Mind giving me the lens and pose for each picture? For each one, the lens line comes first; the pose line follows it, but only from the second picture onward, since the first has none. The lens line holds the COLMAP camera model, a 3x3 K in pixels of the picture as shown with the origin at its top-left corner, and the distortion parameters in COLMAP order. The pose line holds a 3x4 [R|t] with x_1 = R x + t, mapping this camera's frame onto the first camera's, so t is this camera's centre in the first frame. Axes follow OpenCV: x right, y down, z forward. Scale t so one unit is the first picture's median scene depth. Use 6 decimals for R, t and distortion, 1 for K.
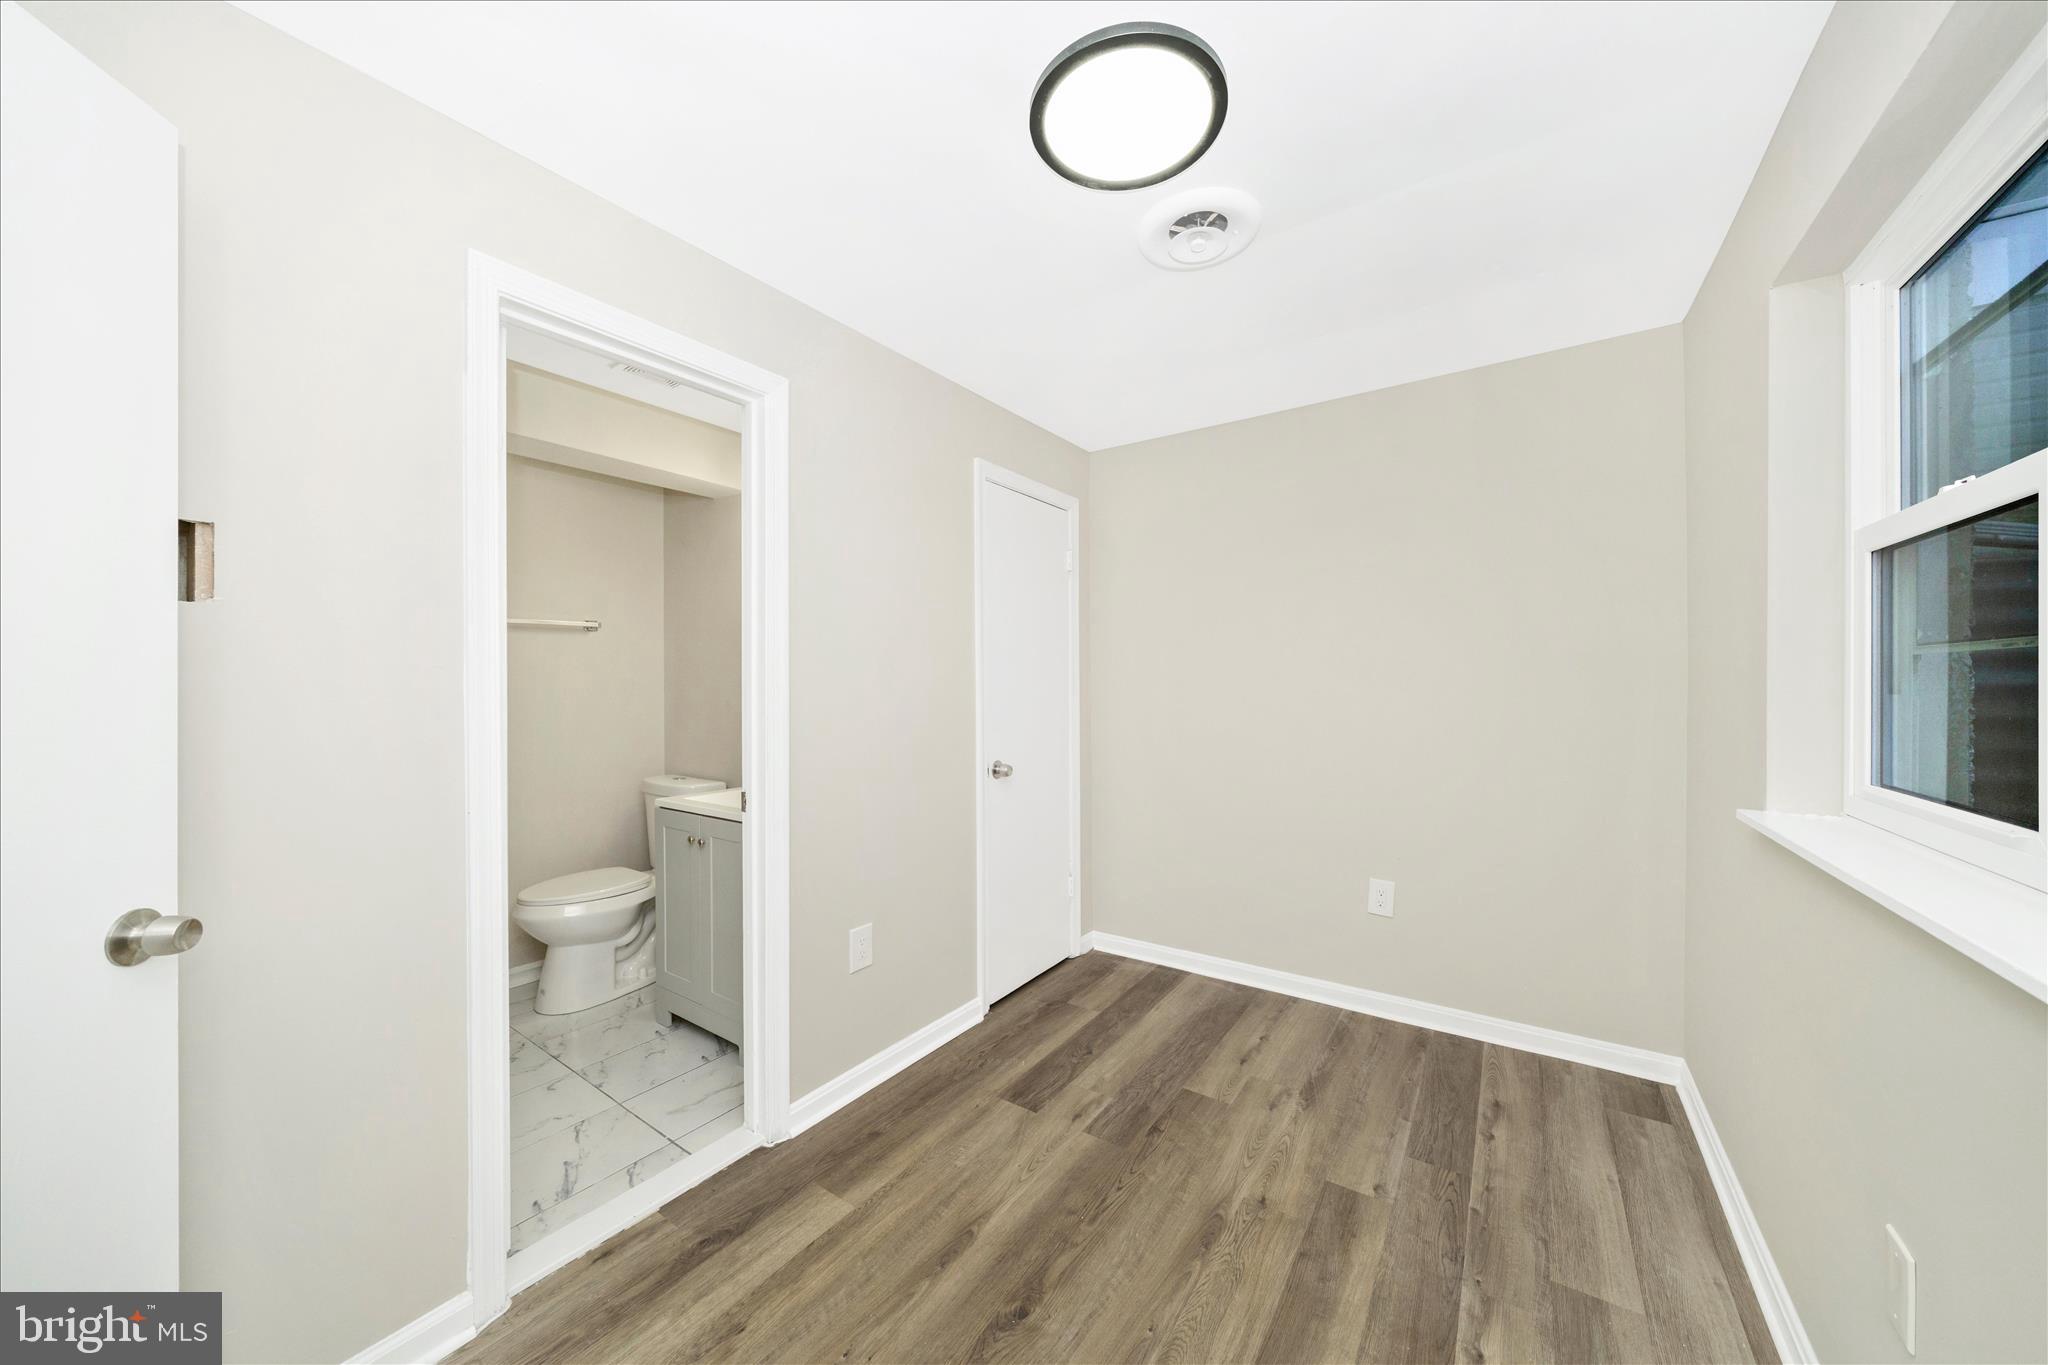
lens RADIAL K [[701.5, 0, 1022.1], [0, 701.5, 694.3], [0, 0, 1]] dist [-0.002226, -0.000235]
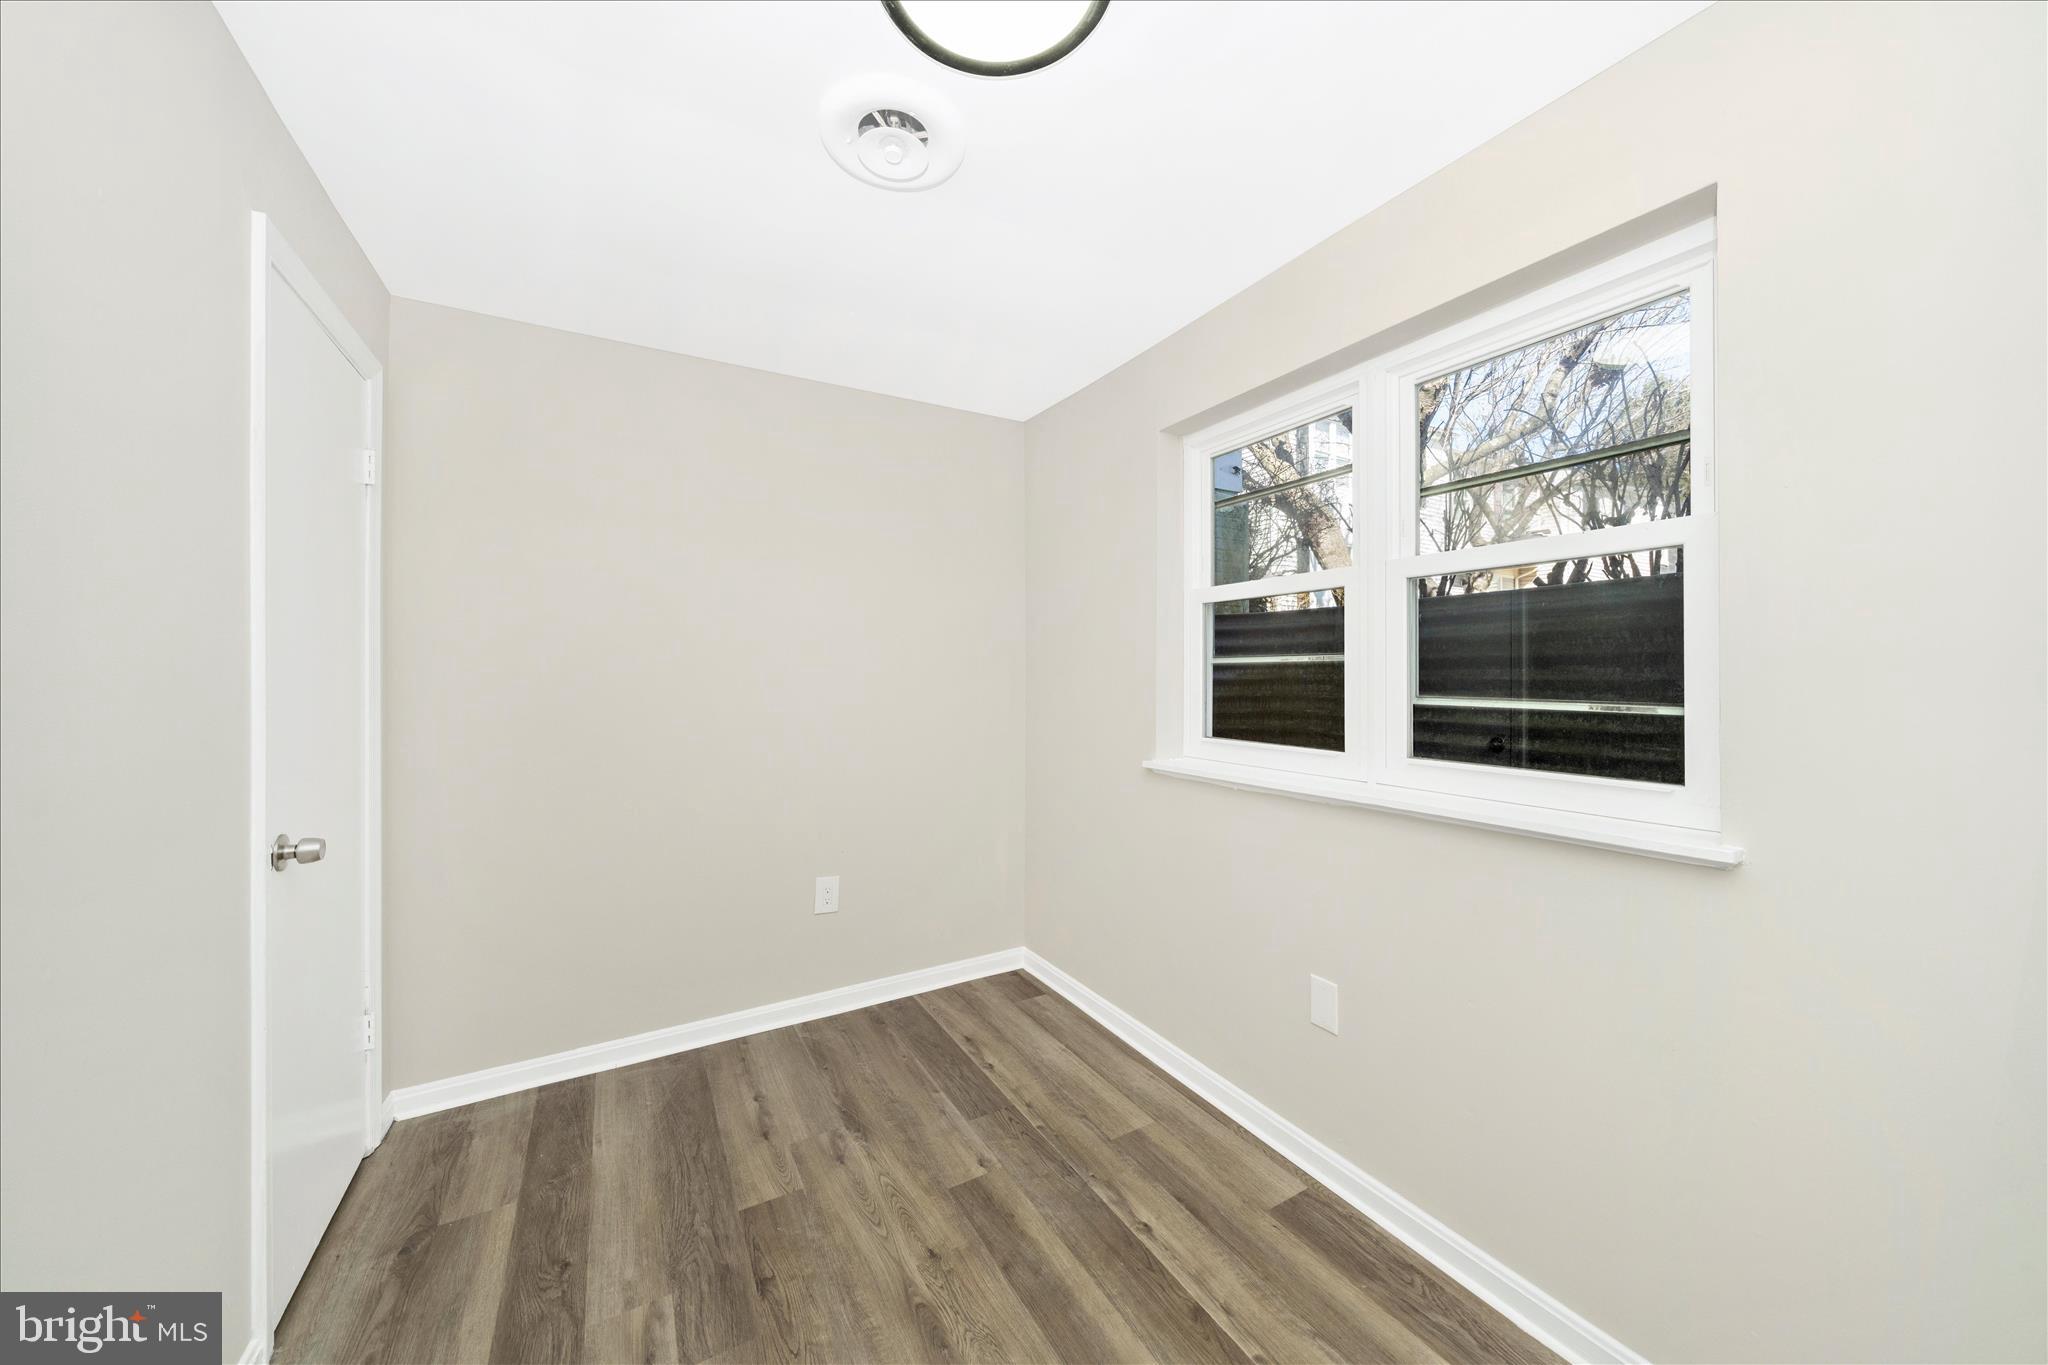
lens RADIAL K [[712.8, 0, 1030.8], [0, 712.8, 675.6], [0, 0, 1]] dist [-0.003077, -0.000222]
pose [[0.424741, -0.001969, 0.905313, -0.350143], [0.014428, 0.999885, -0.004594, -0.011820], [-0.905200, 0.015013, 0.424720, 0.395288]]
